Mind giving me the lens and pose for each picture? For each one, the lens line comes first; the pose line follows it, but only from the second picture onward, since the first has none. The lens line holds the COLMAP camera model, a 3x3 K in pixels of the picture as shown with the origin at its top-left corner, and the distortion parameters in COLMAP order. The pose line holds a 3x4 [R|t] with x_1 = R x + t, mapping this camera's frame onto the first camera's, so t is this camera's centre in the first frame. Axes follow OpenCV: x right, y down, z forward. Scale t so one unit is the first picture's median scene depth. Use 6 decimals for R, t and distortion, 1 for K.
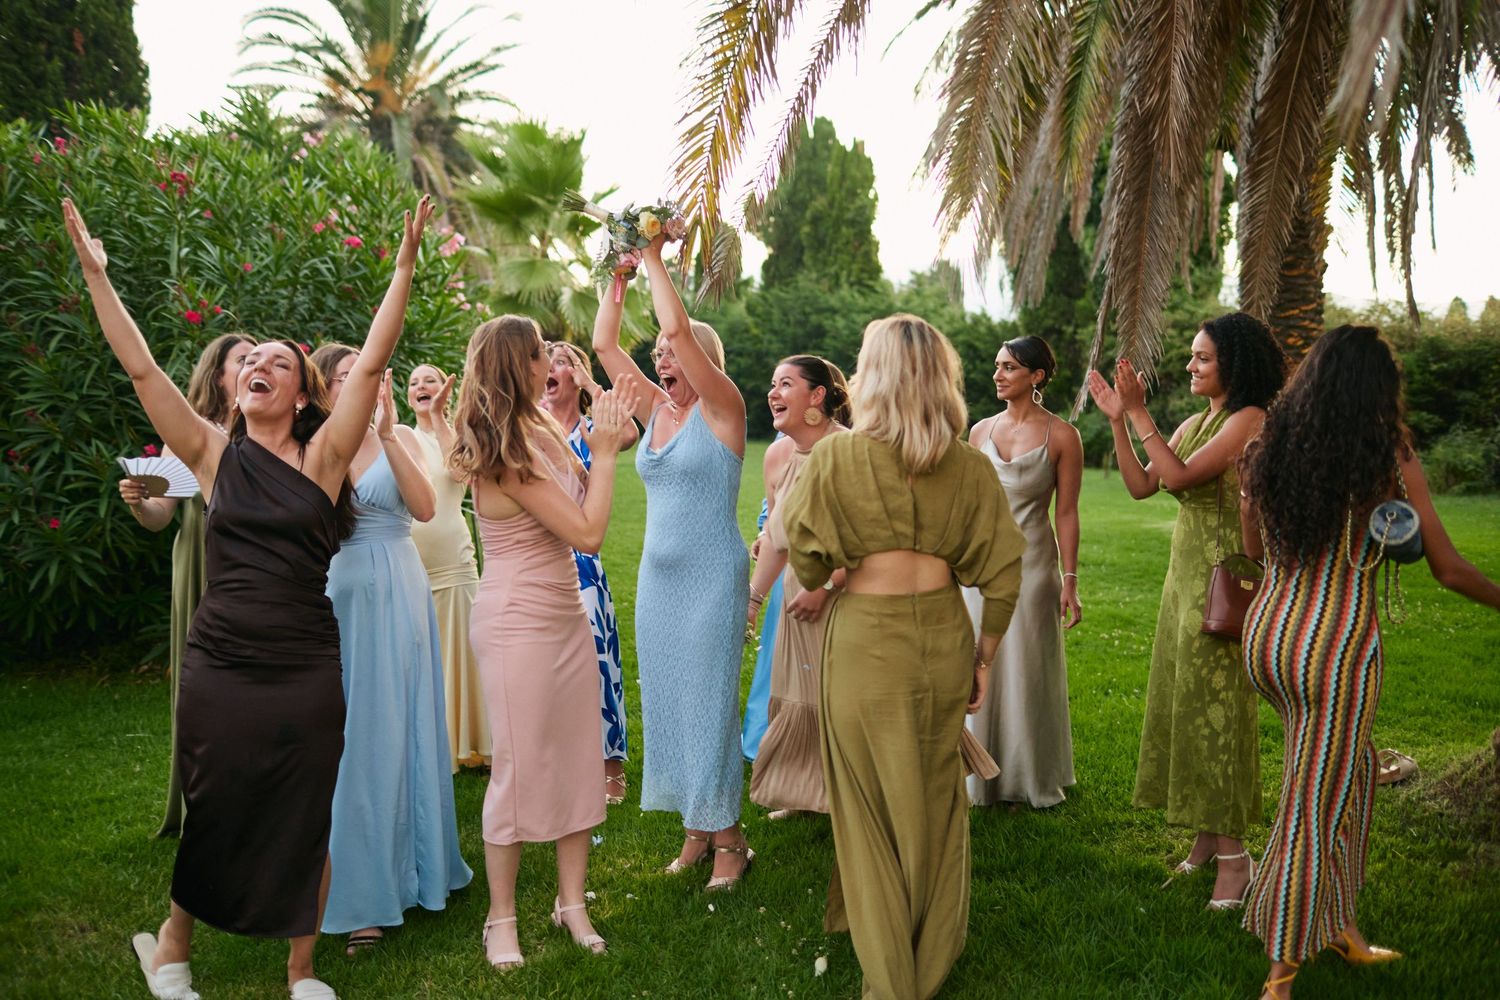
lens RADIAL K [[1444.3, 0, 748.3], [0, 1444.3, 487.9], [0, 0, 1]] dist [-0.055504, 0.000000]
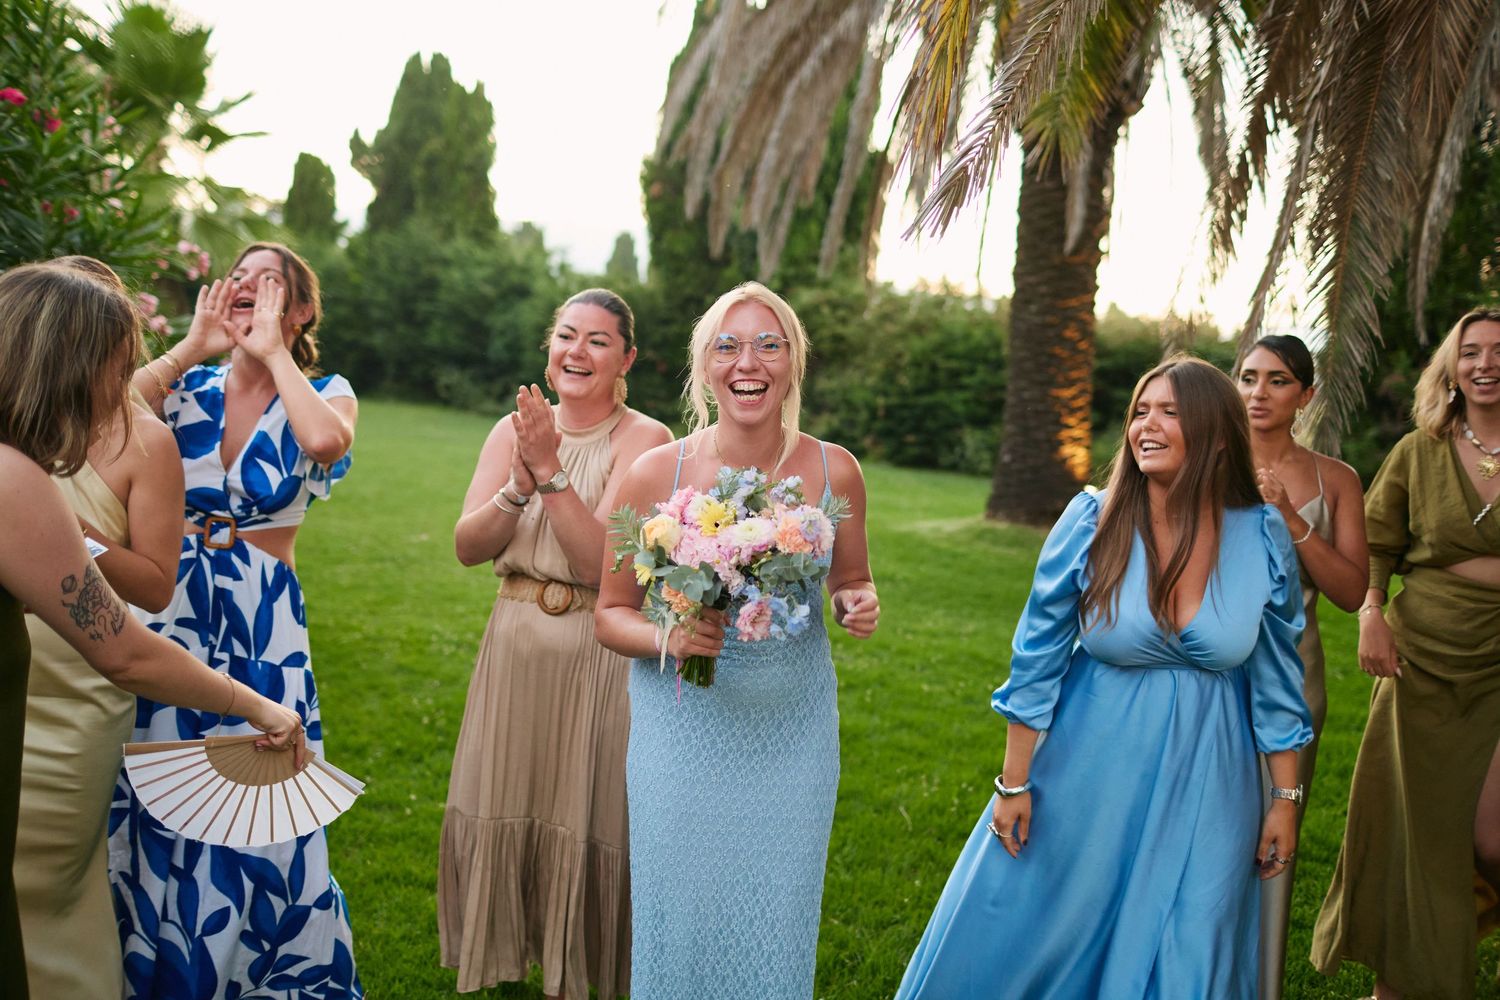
lens RADIAL K [[1444.3, 0, 752.1], [0, 1444.3, 489.4], [0, 0, 1]] dist [-0.055504, 0.000000]
pose [[0.953329, 0.031755, 0.300259, -0.039734], [-0.040110, 0.998960, 0.021700, -0.006802], [-0.299258, -0.032730, 0.953611, 0.081265]]
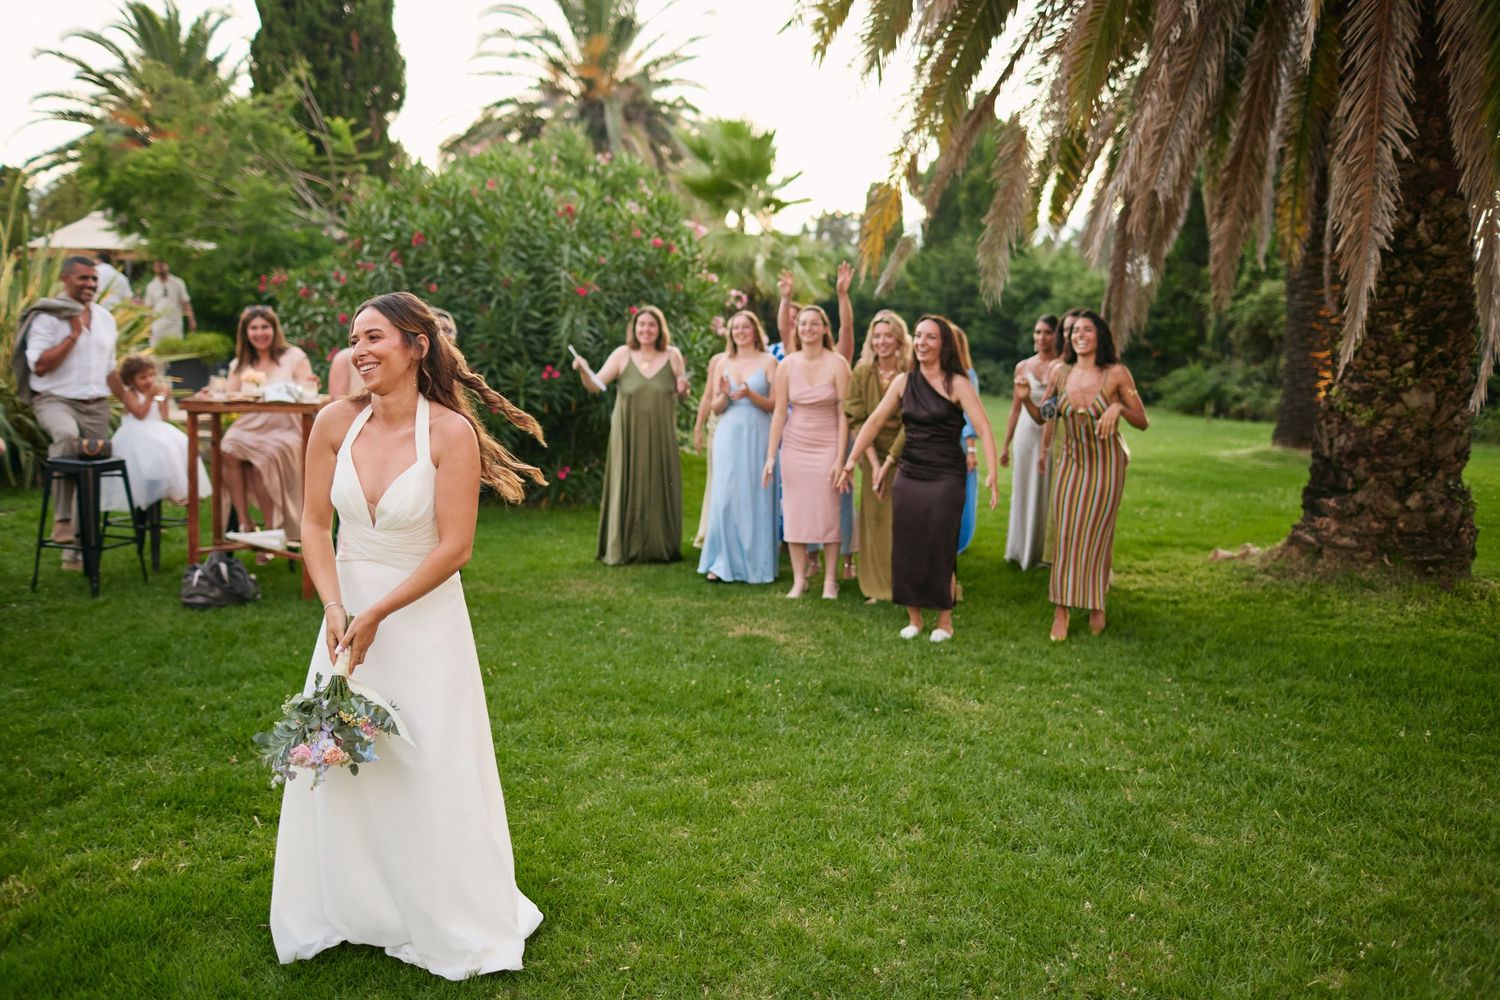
lens RADIAL K [[1444.3, 0, 748.4], [0, 1444.3, 509.1], [0, 0, 1]] dist [-0.055504, 0.000000]
pose [[0.993941, 0.031460, -0.105317, 0.000806], [-0.026359, 0.998427, 0.049482, 0.011367], [0.106708, -0.046406, 0.993207, -0.161713]]
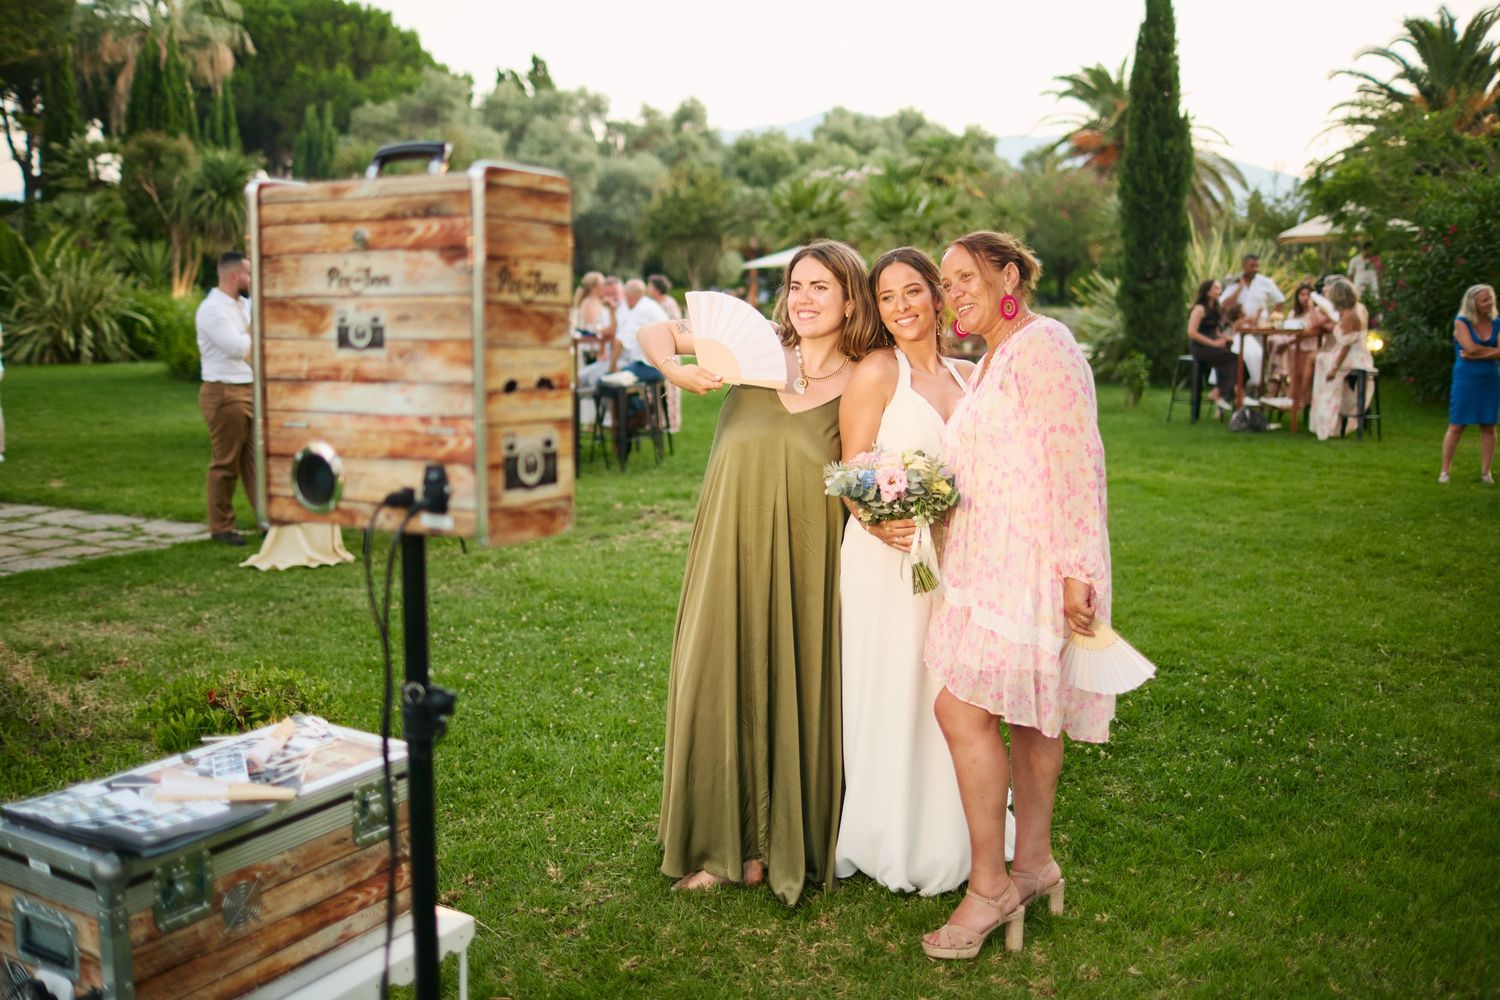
lens RADIAL K [[1444.3, 0, 748.6], [0, 1444.3, 501.0], [0, 0, 1]] dist [-0.055504, 0.000000]
pose [[0.542500, 0.101187, -0.833940, 0.212444], [-0.038621, 0.994674, 0.095565, 0.026534], [0.839168, -0.019637, 0.543518, -0.341700]]
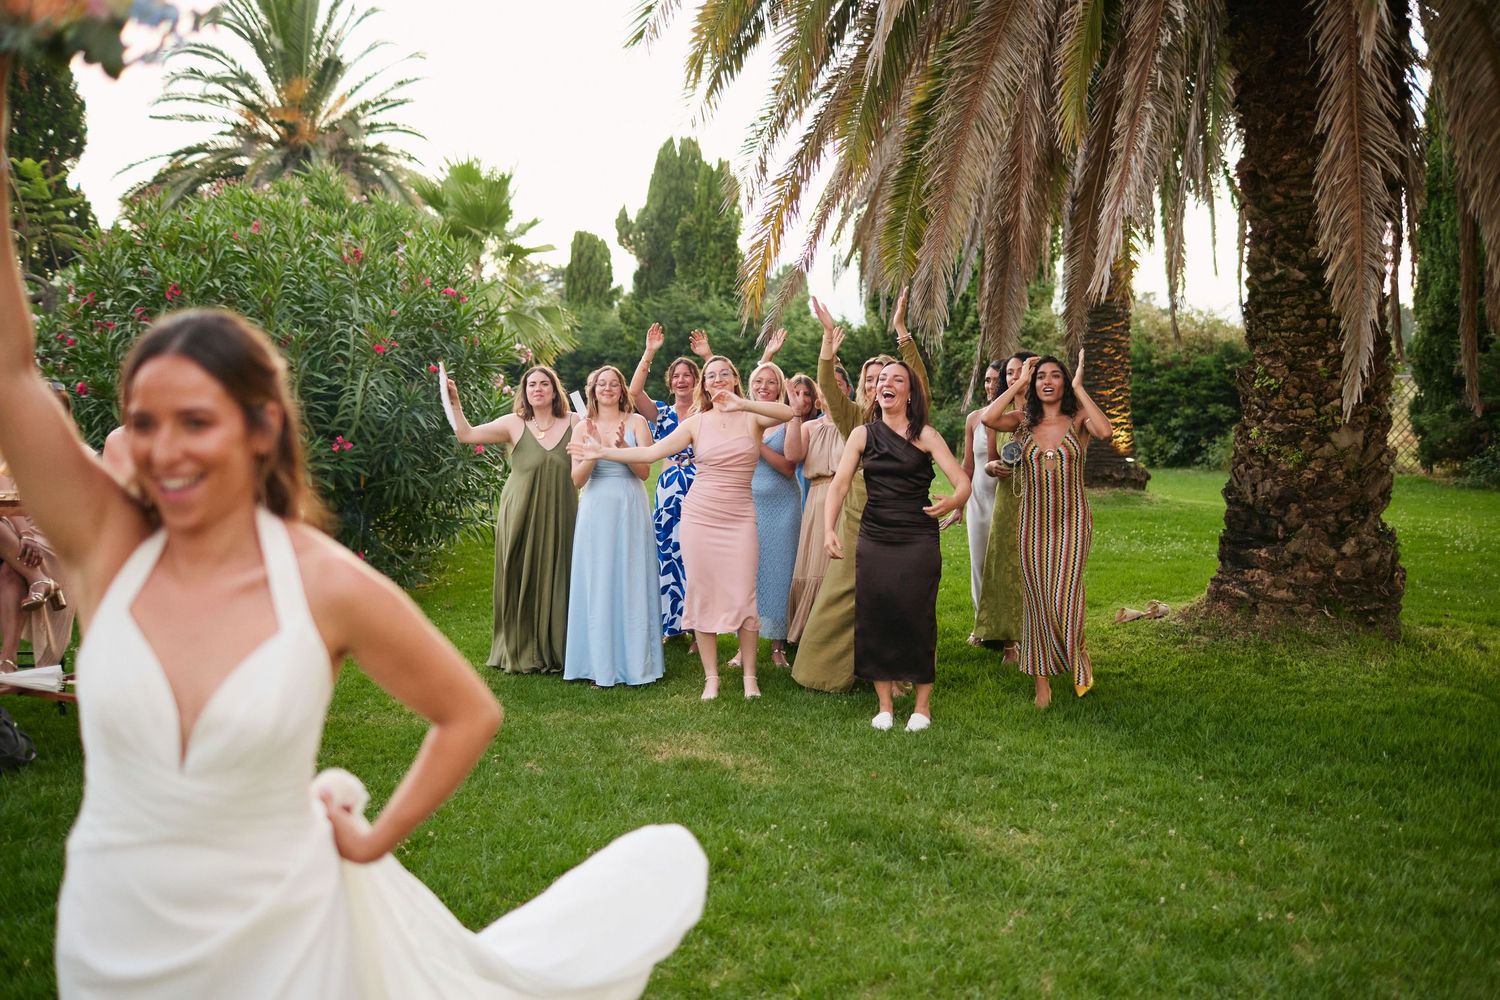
lens RADIAL K [[1444.3, 0, 747.7], [0, 1444.3, 491.0], [0, 0, 1]] dist [-0.055504, 0.000000]
pose [[0.994125, -0.019241, 0.106514, -0.038107], [0.019137, 0.999815, 0.001996, 0.007092], [-0.106532, 0.000054, 0.994309, -0.117608]]
